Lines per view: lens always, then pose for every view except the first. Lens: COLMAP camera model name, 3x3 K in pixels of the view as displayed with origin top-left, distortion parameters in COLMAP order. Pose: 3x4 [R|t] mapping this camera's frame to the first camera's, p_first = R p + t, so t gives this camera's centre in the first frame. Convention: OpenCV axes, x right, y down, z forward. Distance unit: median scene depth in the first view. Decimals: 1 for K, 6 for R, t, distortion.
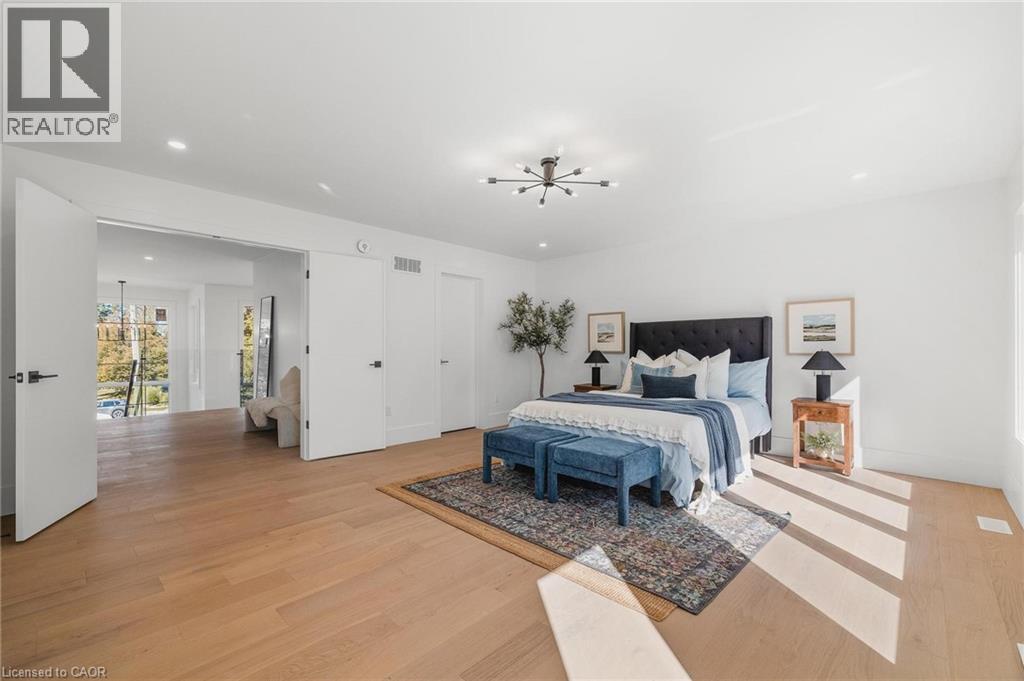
lens RADIAL K [[428.4, 0, 508.4], [0, 428.4, 348.5], [0, 0, 1]] dist [0.000536, 0.000025]
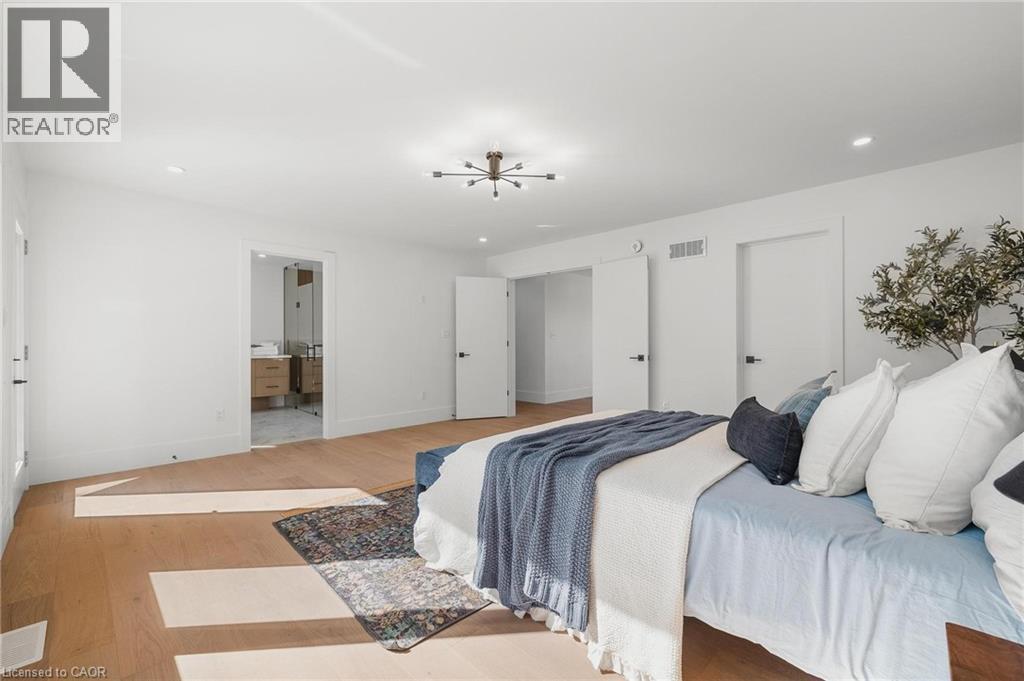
lens RADIAL K [[428.4, 0, 512.0], [0, 428.4, 344.6], [0, 0, 1]] dist [0.000536, 0.000025]
pose [[-0.007893, 0.005068, -0.999956, 1.075891], [0.003714, 0.999980, 0.005039, -0.002819], [0.999962, -0.003674, -0.007912, 1.034829]]
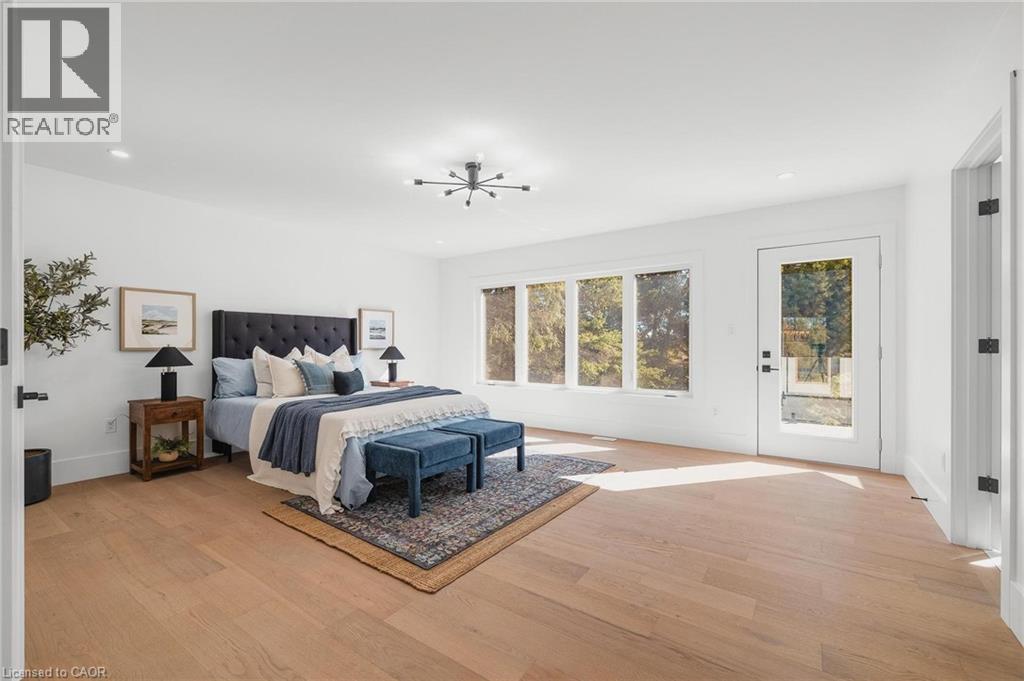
lens RADIAL K [[428.4, 0, 508.6], [0, 428.4, 342.1], [0, 0, 1]] dist [0.000536, 0.000025]
pose [[-0.146730, 0.008667, 0.989139, -0.933292], [-0.001209, 0.999959, -0.008941, 0.004899], [-0.989176, -0.002508, -0.146713, 1.045389]]
